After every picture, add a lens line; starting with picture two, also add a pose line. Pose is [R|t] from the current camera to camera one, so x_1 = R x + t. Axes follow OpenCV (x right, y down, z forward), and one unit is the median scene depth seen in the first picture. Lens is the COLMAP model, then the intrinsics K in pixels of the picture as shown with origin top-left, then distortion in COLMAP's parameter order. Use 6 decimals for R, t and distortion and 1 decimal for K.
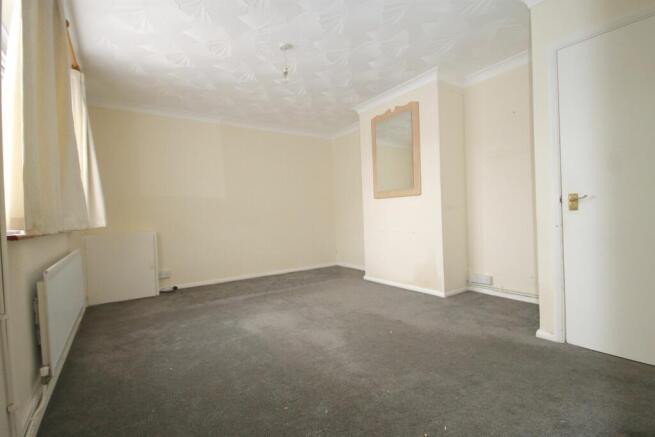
lens RADIAL K [[309.9, 0, 327.5], [0, 309.9, 218.5], [0, 0, 1]] dist [0.000070, -0.000021]
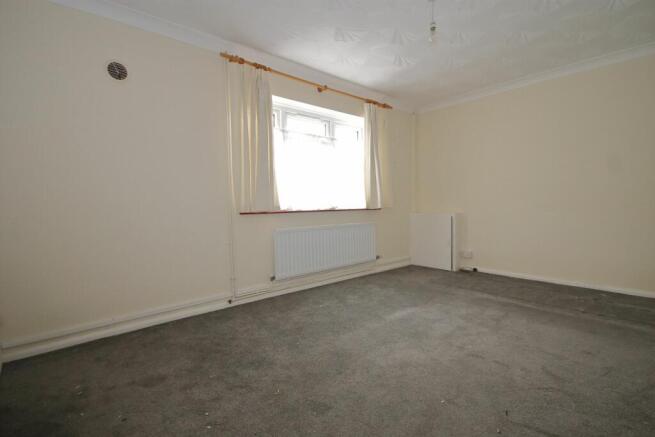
lens RADIAL K [[309.9, 0, 327.5], [0, 309.9, 218.5], [0, 0, 1]] dist [0.000070, -0.000021]
pose [[0.119670, 0.084142, -0.989242, 0.550092], [-0.000067, 0.996403, 0.084742, -0.035029], [0.992814, -0.010075, 0.119245, 0.506287]]
